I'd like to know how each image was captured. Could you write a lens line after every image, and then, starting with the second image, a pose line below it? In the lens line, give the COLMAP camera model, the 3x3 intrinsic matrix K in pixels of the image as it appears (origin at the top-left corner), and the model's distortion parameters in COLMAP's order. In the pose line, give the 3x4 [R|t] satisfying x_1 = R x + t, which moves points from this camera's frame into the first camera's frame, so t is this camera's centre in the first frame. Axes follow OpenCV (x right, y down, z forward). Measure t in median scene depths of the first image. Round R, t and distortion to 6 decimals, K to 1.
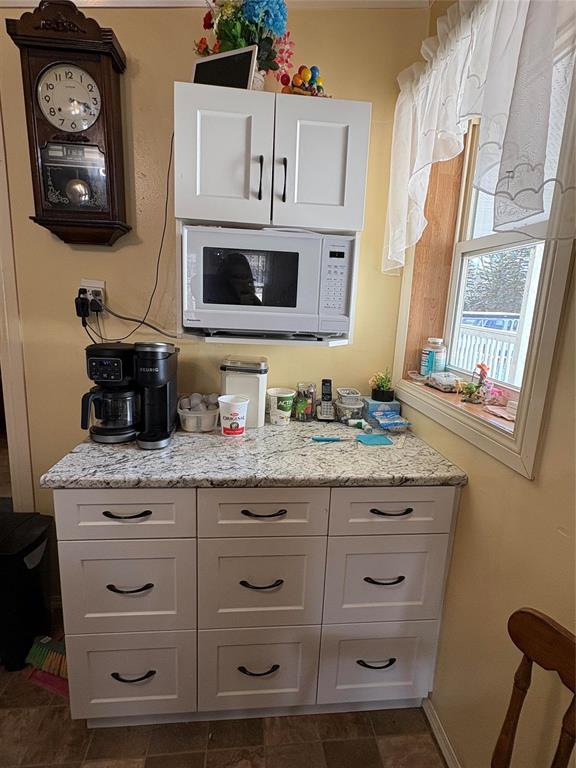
lens RADIAL K [[401.2, 0, 286.2], [0, 401.2, 385.4], [0, 0, 1]] dist [0.002349, 0.000588]
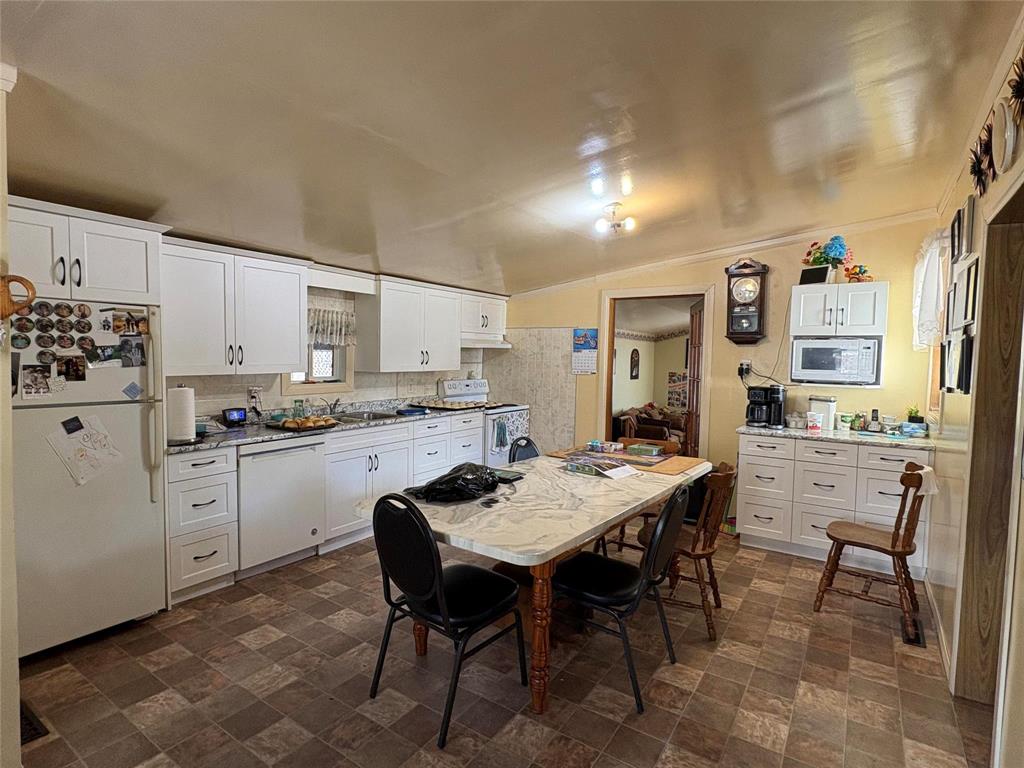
lens RADIAL K [[534.9, 0, 510.1], [0, 534.9, 383.4], [0, 0, 1]] dist [0.002349, 0.000588]
pose [[0.767895, 0.003937, -0.640564, 0.447131], [-0.113242, 0.985066, -0.129698, 0.432834], [0.630487, 0.172133, 0.756873, -2.207314]]
